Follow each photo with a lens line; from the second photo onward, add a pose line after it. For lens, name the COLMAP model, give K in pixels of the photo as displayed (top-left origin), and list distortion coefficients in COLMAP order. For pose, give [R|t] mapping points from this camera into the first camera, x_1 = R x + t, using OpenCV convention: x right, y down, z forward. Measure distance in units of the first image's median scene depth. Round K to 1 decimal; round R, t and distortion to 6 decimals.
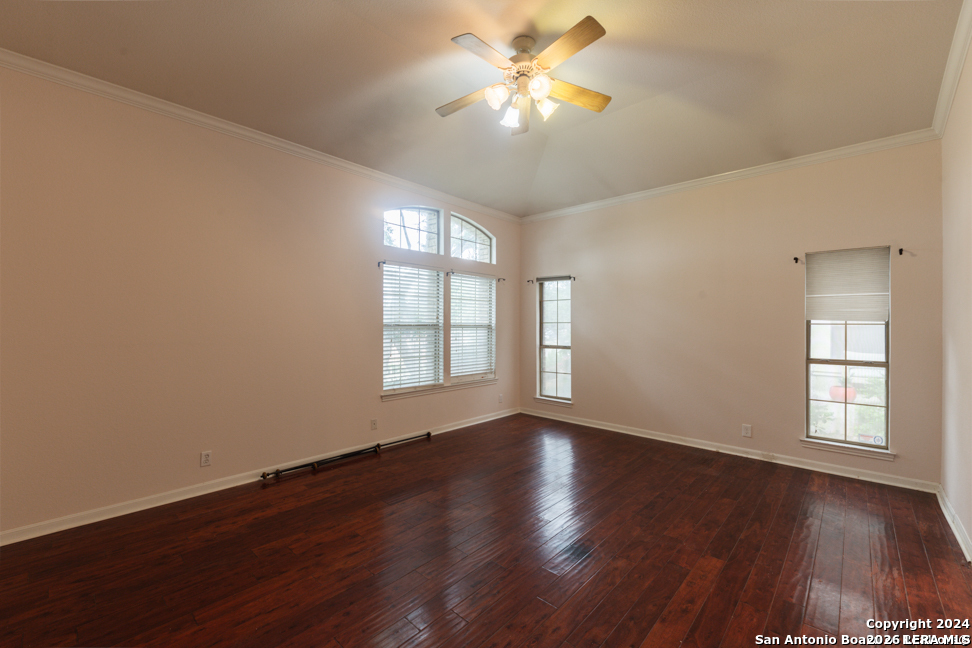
lens RADIAL K [[402.3, 0, 483.4], [0, 402.3, 320.4], [0, 0, 1]] dist [0.003171, -0.000591]
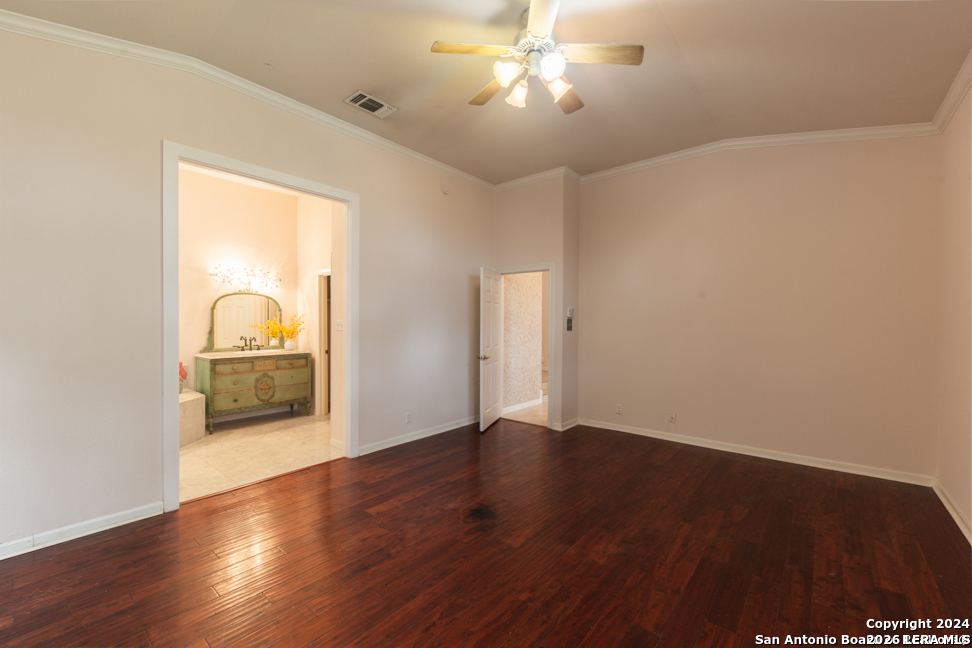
lens RADIAL K [[402.3, 0, 483.4], [0, 402.3, 326.0], [0, 0, 1]] dist [0.003171, -0.000591]
pose [[-0.999369, -0.008389, -0.034504, 0.166123], [-0.008469, 0.999962, 0.002166, 0.014013], [0.034485, 0.002457, -0.999402, 1.324989]]
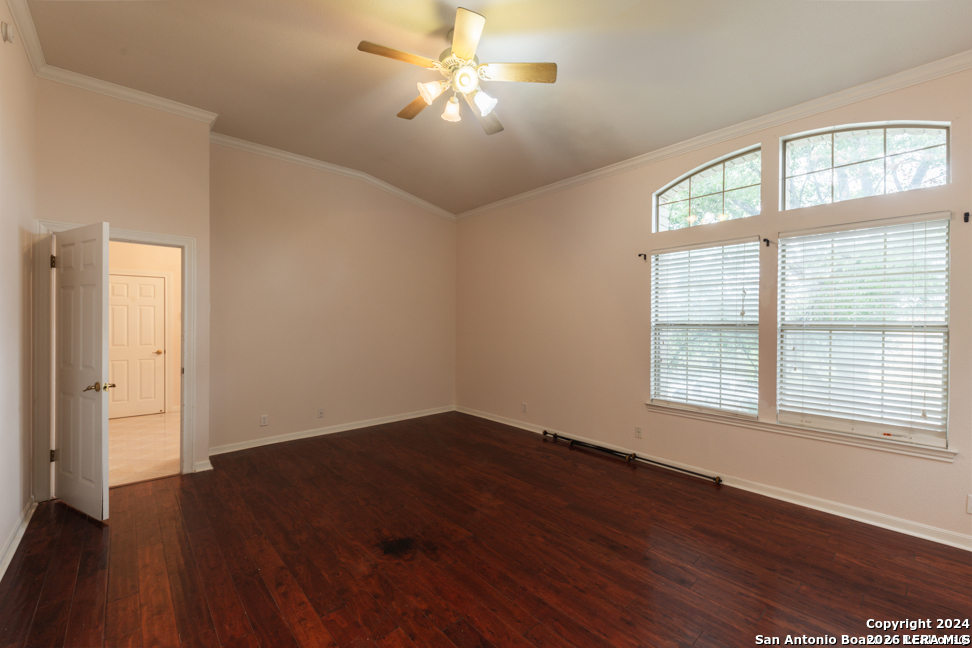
lens RADIAL K [[402.3, 0, 482.3], [0, 402.3, 325.9], [0, 0, 1]] dist [0.003171, -0.000591]
pose [[-0.103025, 0.002489, -0.994676, 0.736251], [0.004713, 0.999987, 0.002014, 0.012297], [0.994668, -0.004481, -0.103036, 0.803065]]
